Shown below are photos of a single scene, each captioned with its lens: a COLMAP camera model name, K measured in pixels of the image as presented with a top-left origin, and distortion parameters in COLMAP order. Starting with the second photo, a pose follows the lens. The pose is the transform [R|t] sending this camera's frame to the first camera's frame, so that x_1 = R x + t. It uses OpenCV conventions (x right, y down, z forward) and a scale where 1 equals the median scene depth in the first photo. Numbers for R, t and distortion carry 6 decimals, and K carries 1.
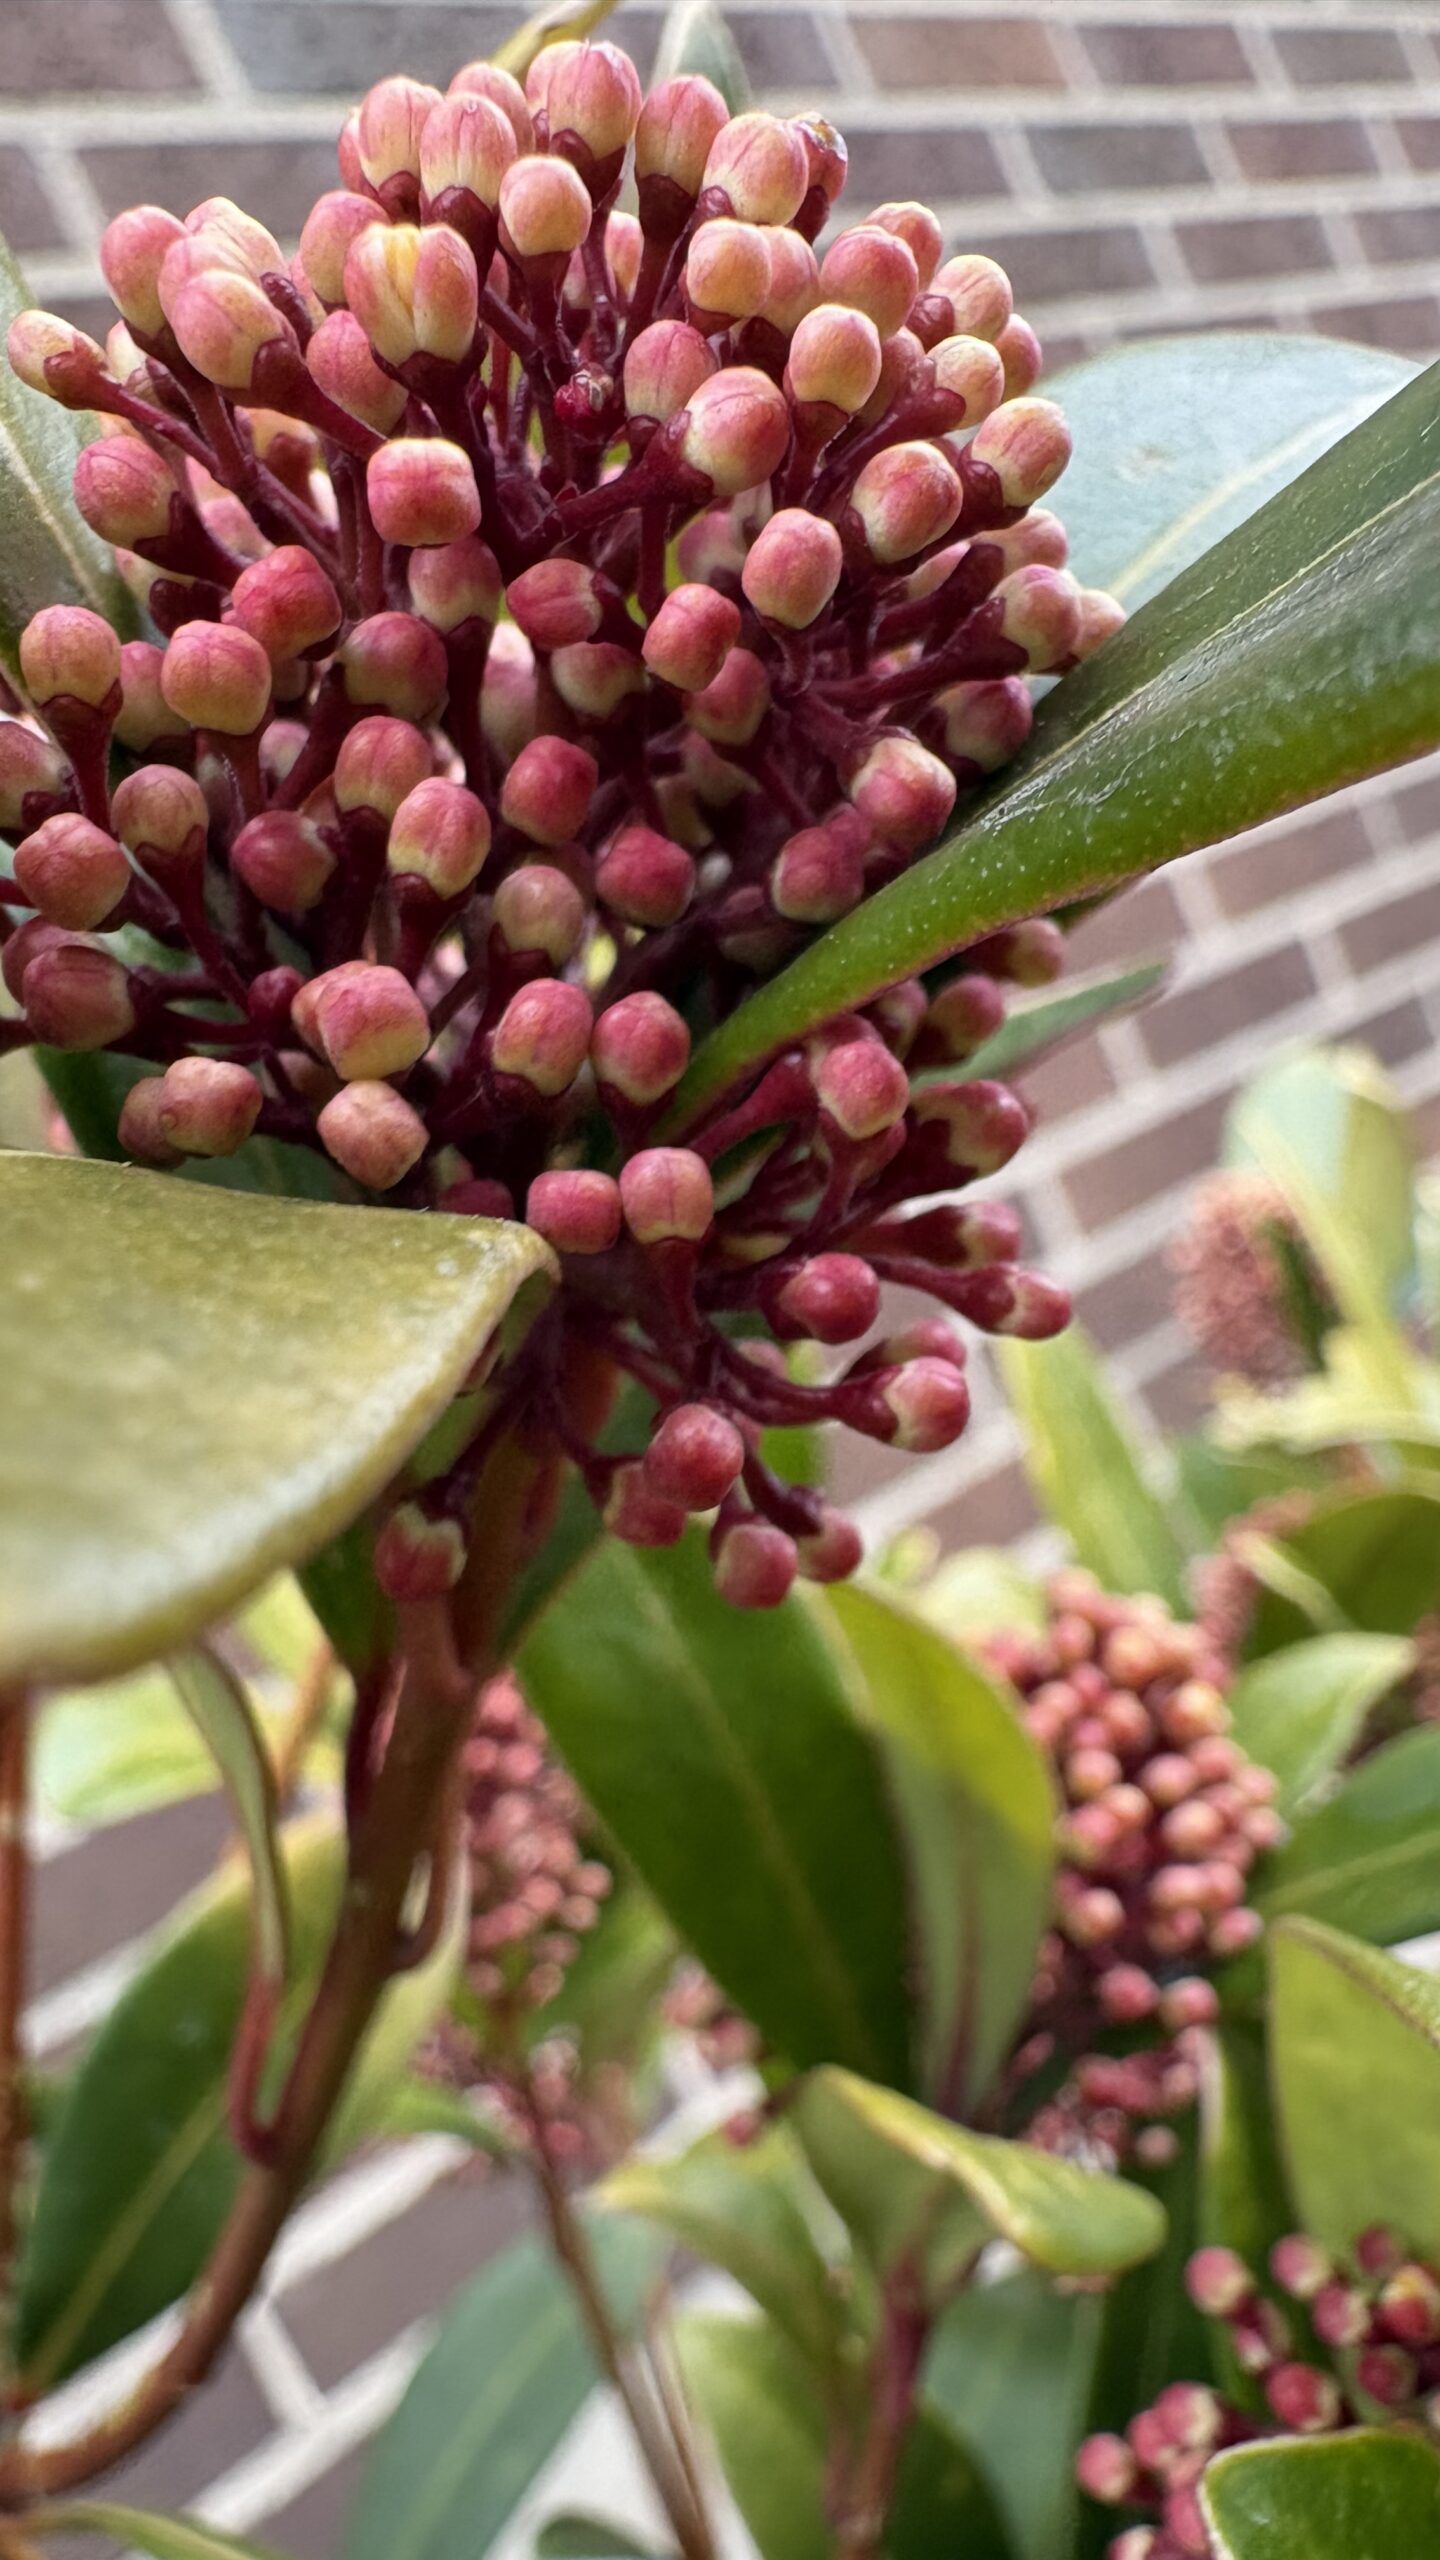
lens RADIAL K [[1914.1, 0, 715.3], [0, 1914.1, 1285.0], [0, 0, 1]] dist [0.059803, -0.053837]
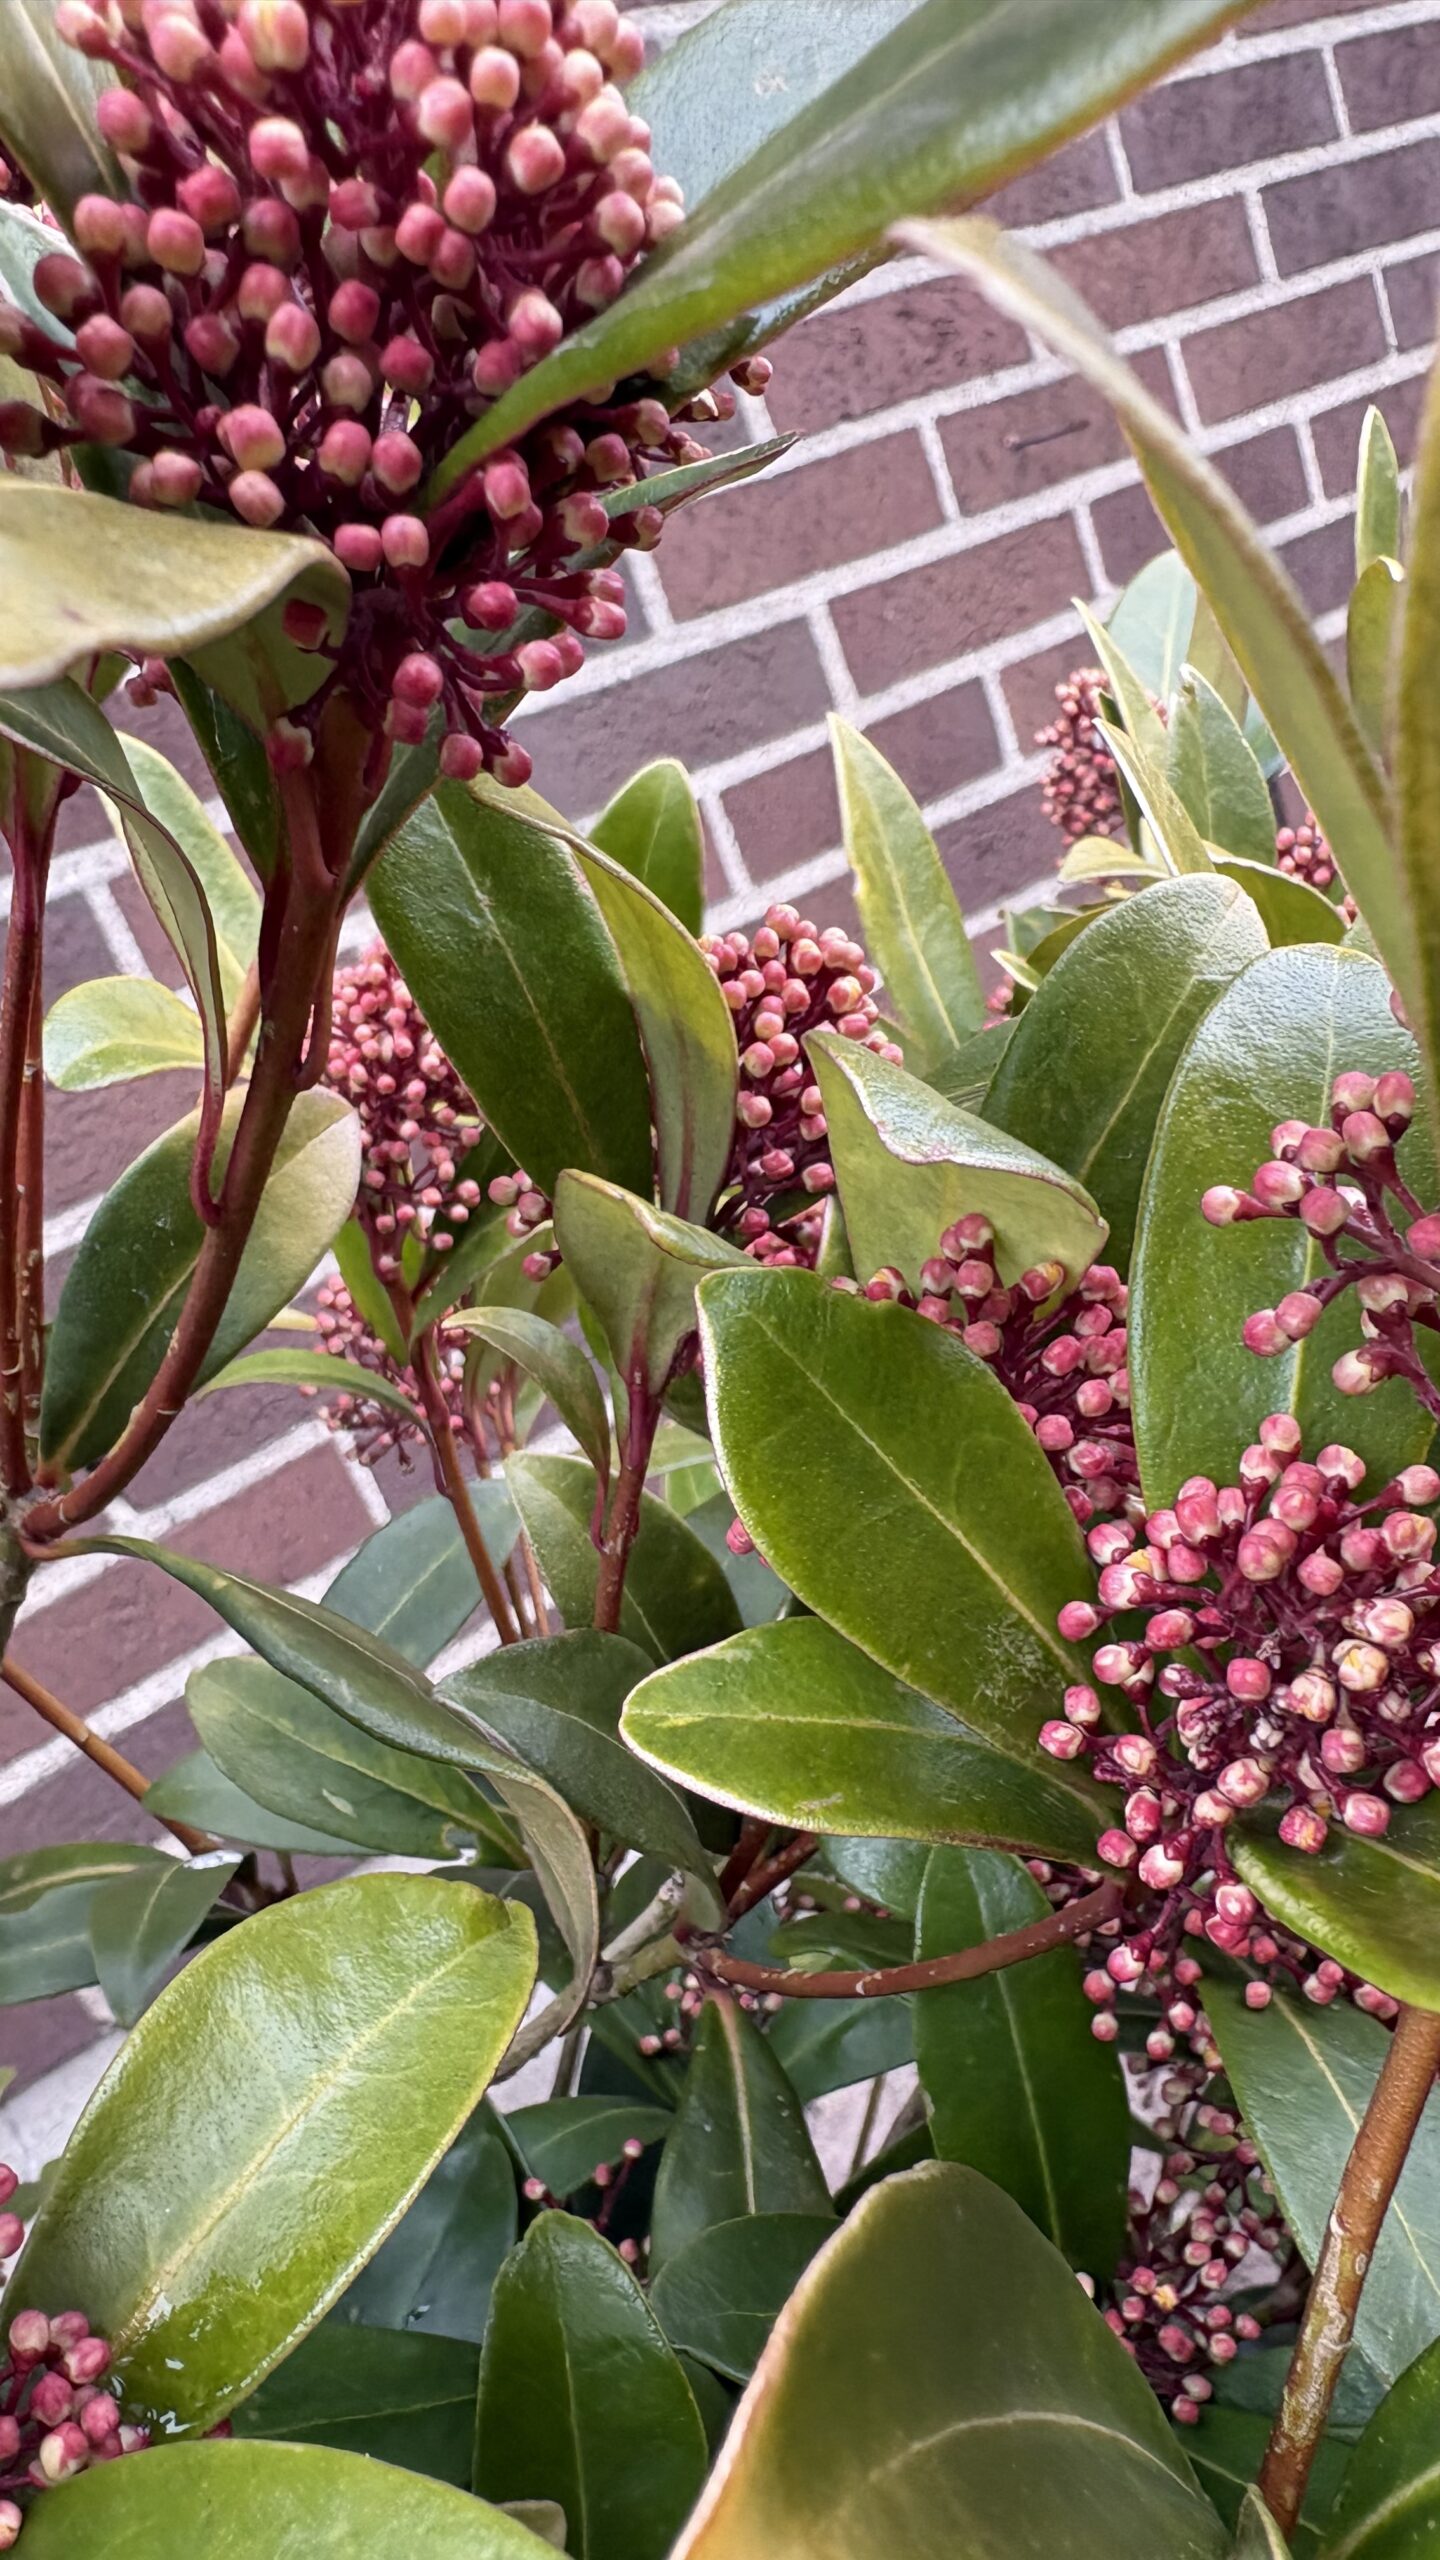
lens RADIAL K [[1914.1, 0, 666.3], [0, 1914.1, 1280.7], [0, 0, 1]] dist [0.059803, -0.053837]
pose [[0.998655, 0.051578, 0.005286, 0.260322], [-0.051261, 0.966895, 0.249972, 0.170762], [0.007782, -0.249907, 0.968239, -1.077772]]
